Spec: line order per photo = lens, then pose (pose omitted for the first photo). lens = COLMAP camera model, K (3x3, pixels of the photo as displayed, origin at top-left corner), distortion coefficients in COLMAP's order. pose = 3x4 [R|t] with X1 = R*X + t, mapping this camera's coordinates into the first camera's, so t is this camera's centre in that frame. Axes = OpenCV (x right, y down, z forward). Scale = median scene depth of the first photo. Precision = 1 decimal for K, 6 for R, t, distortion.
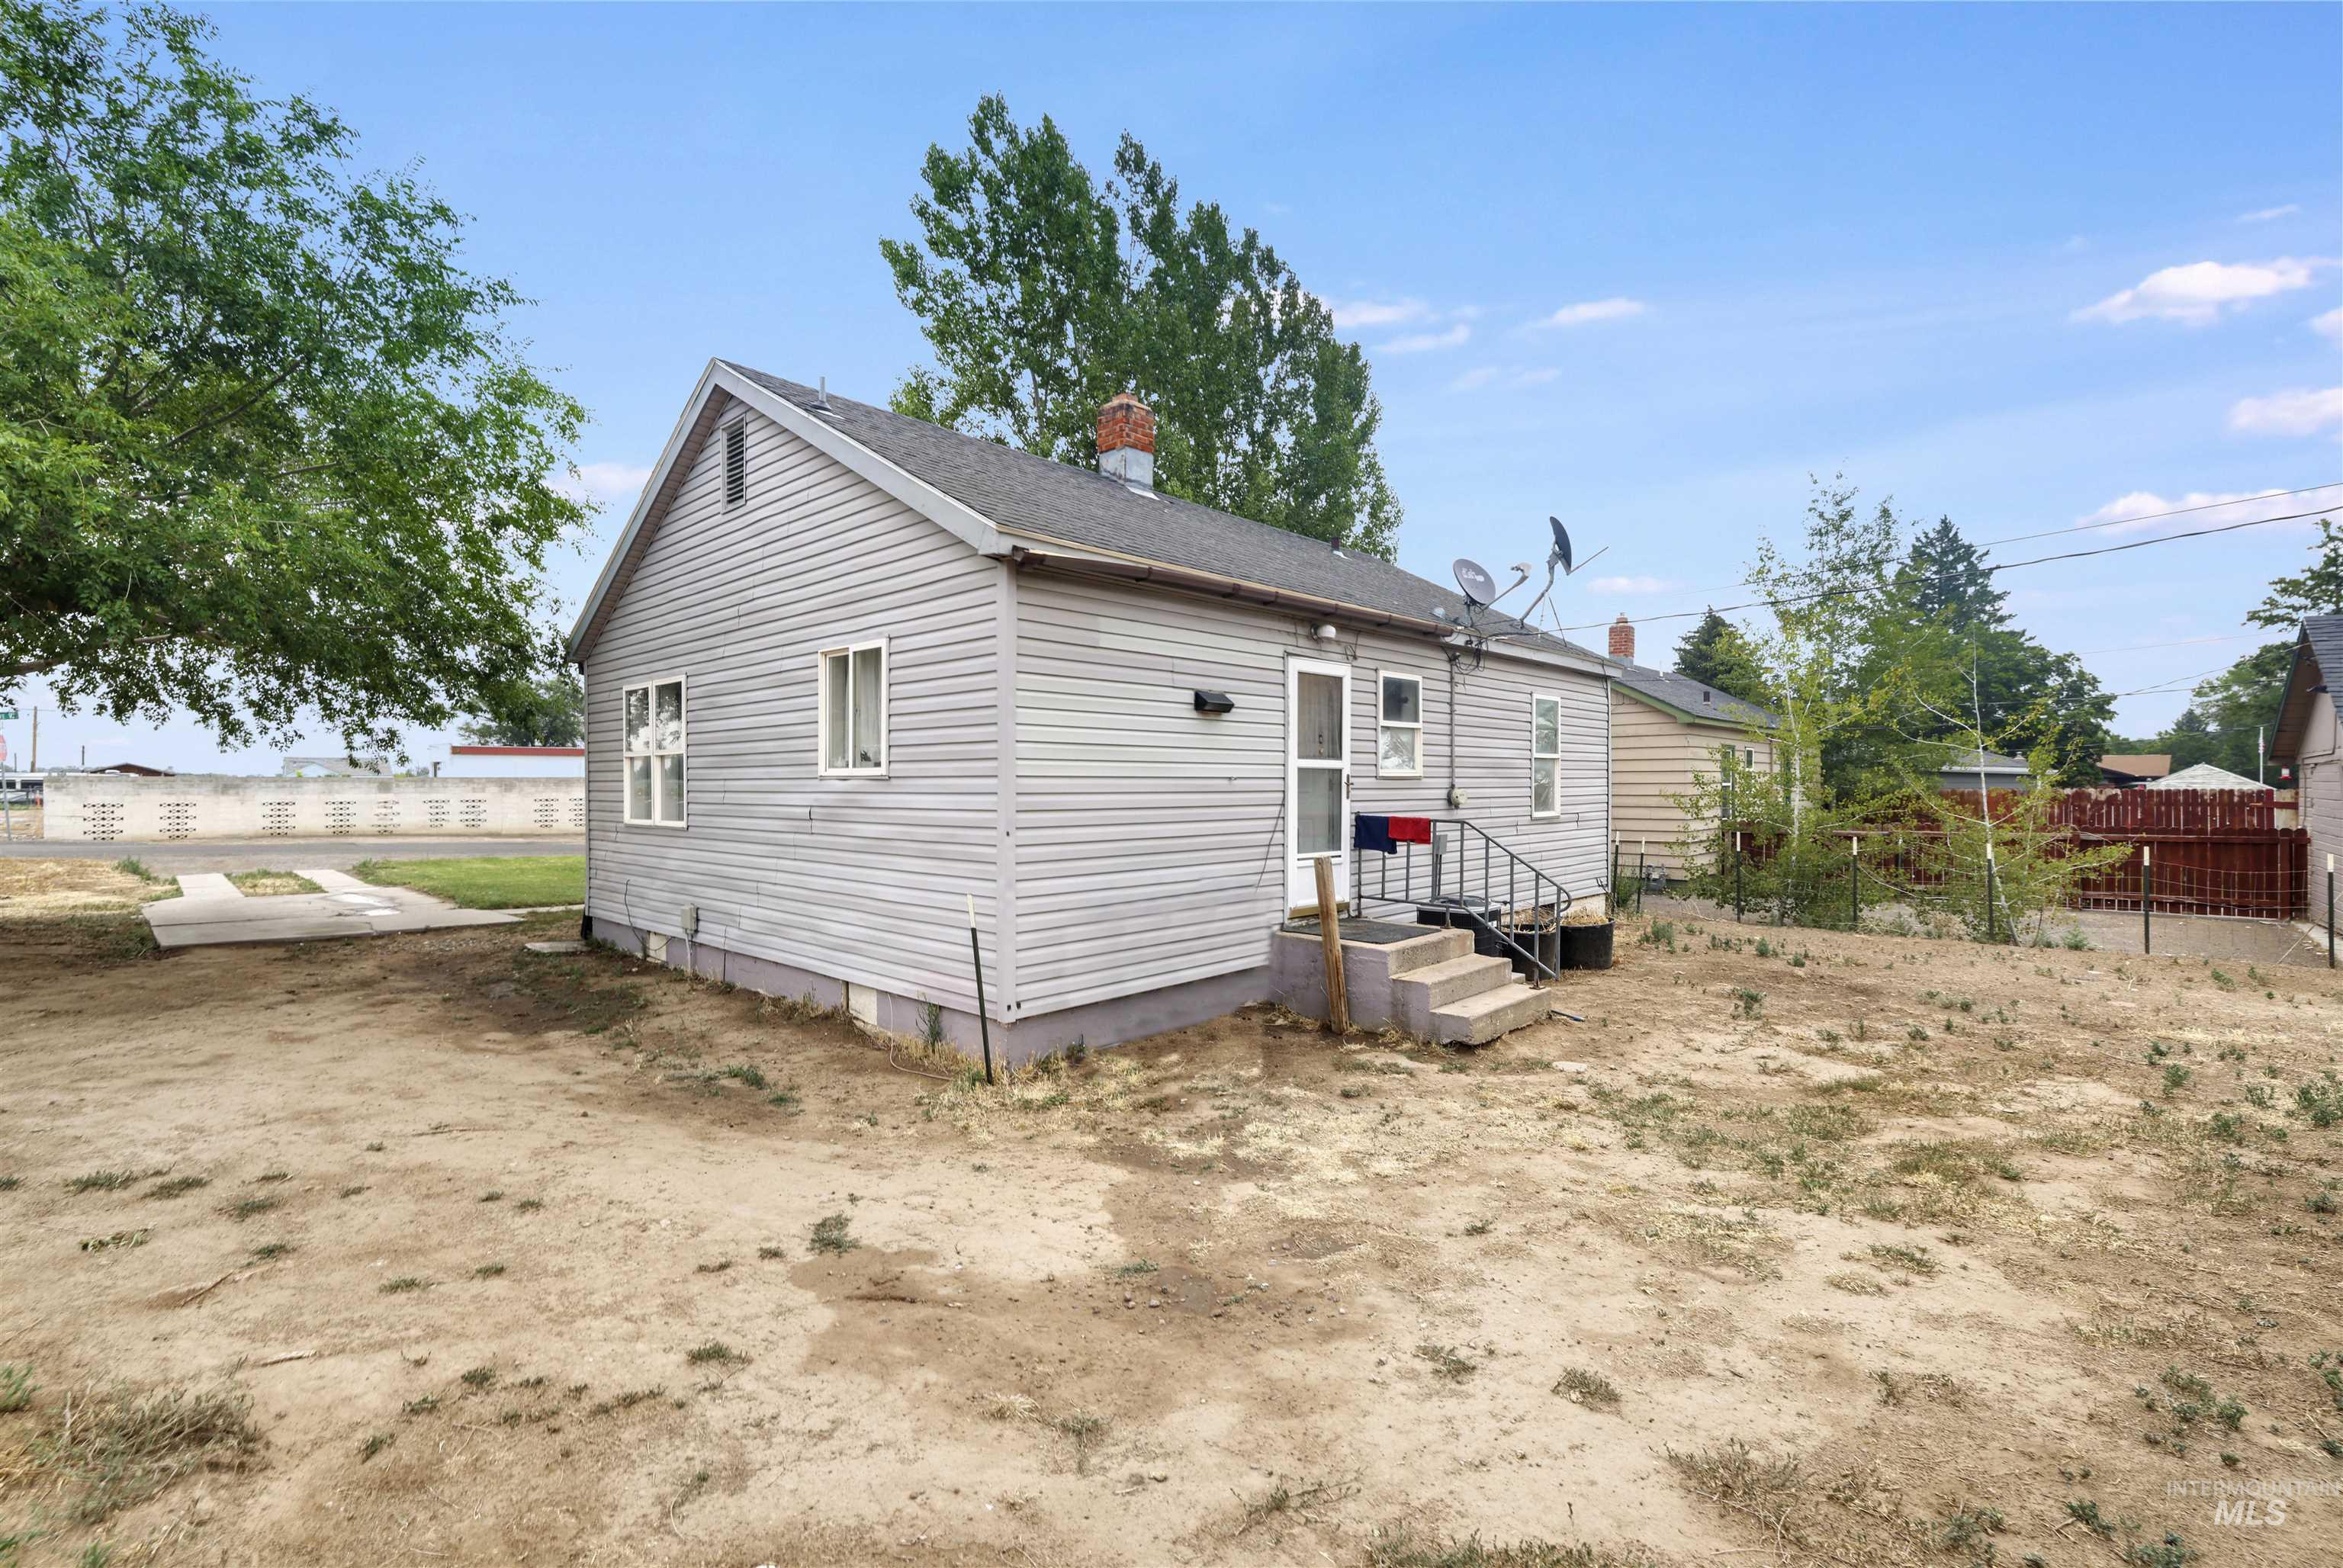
lens RADIAL K [[1017.8, 0, 1182.6], [0, 1017.8, 788.7], [0, 0, 1]] dist [-0.000400, -0.000157]
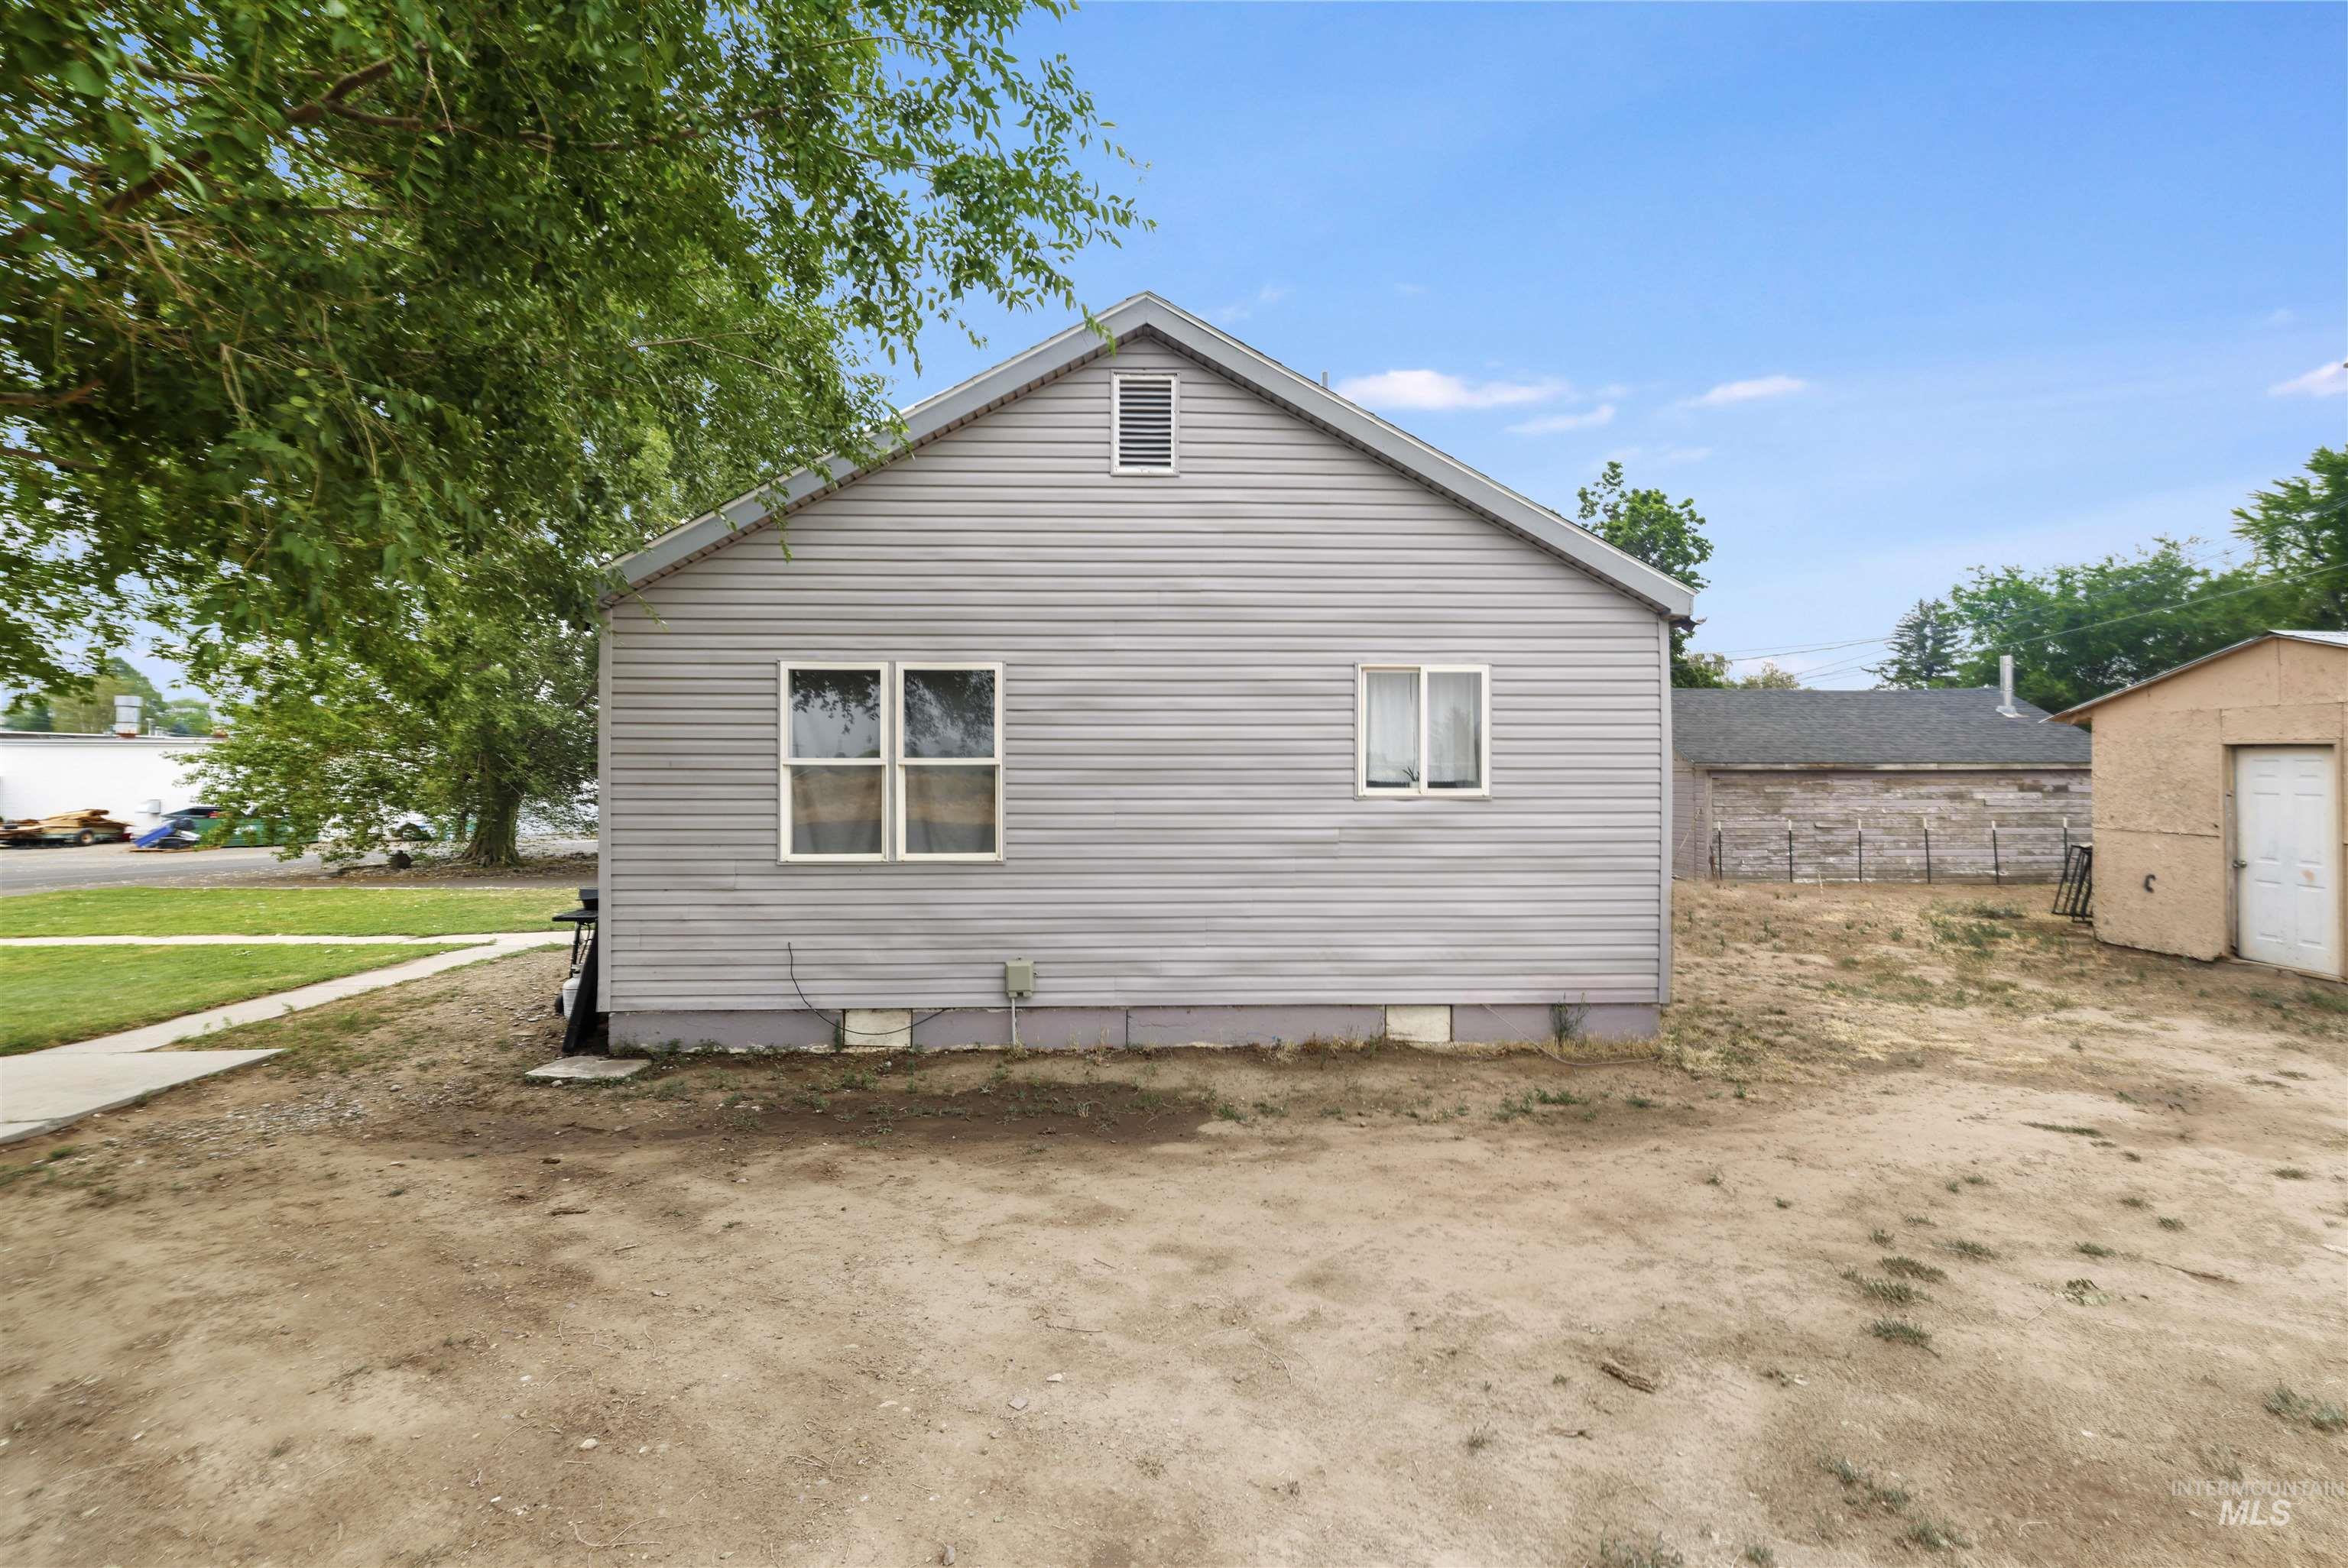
lens RADIAL K [[1019.9, 0, 1185.2], [0, 1019.9, 788.7], [0, 0, 1]] dist [-0.000400, -0.000157]
pose [[0.708565, -0.005982, 0.705620, -1.454010], [0.000857, 0.999971, 0.007617, -0.034224], [-0.705645, -0.004792, 0.708550, 0.561687]]
